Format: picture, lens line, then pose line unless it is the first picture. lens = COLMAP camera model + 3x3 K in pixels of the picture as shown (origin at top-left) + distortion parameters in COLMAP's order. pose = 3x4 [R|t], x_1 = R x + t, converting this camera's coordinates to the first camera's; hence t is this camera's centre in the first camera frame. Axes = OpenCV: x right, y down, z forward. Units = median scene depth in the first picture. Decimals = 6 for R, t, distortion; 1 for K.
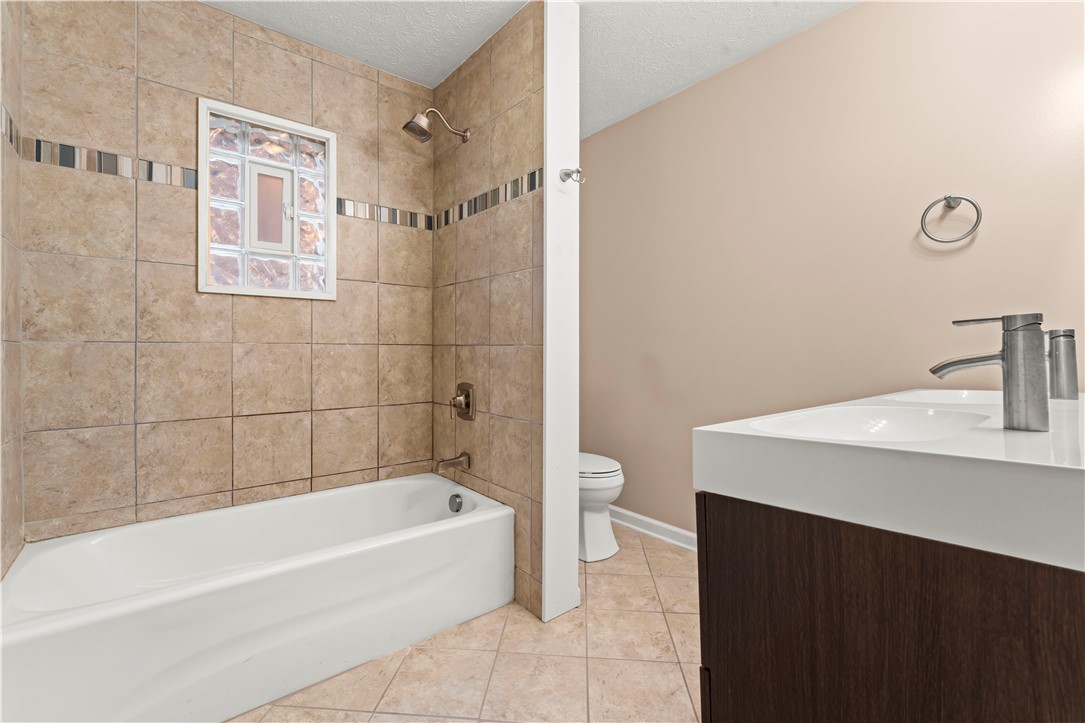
lens RADIAL K [[469.1, 0, 537.8], [0, 469.1, 355.1], [0, 0, 1]] dist [-0.002043, -0.000405]
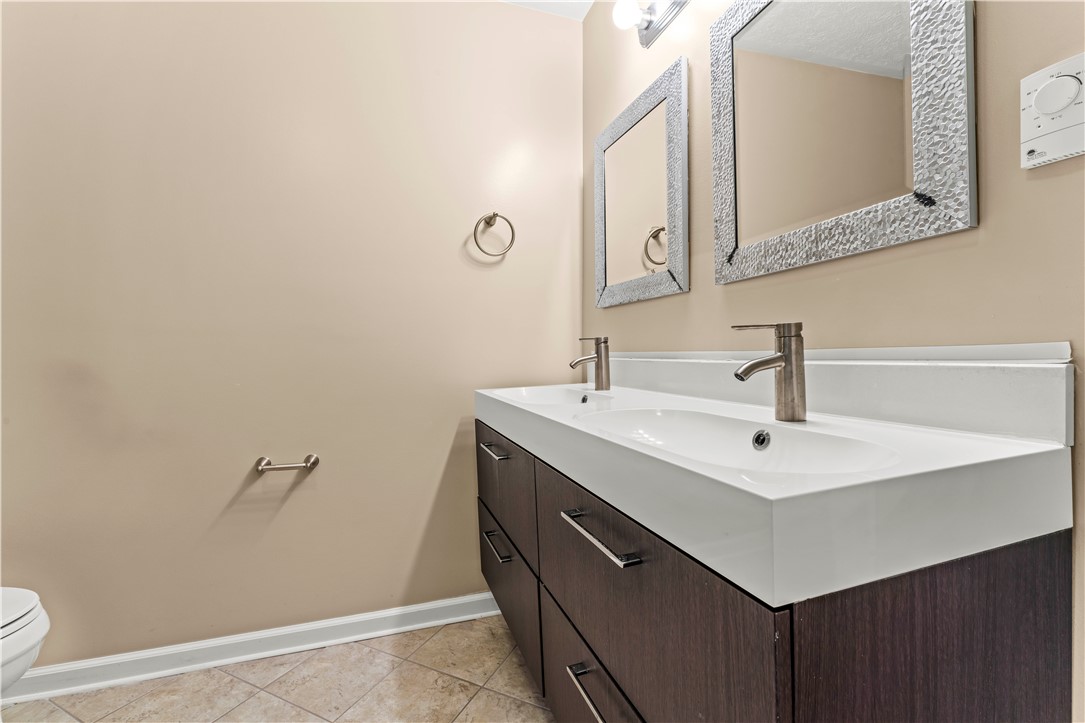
lens RADIAL K [[469.1, 0, 543.6], [0, 469.1, 361.7], [0, 0, 1]] dist [-0.002043, -0.000405]
pose [[0.342236, -0.014857, 0.939497, -0.284753], [0.002426, 0.999886, 0.014928, -0.008829], [-0.939611, -0.002830, 0.342233, 1.141927]]
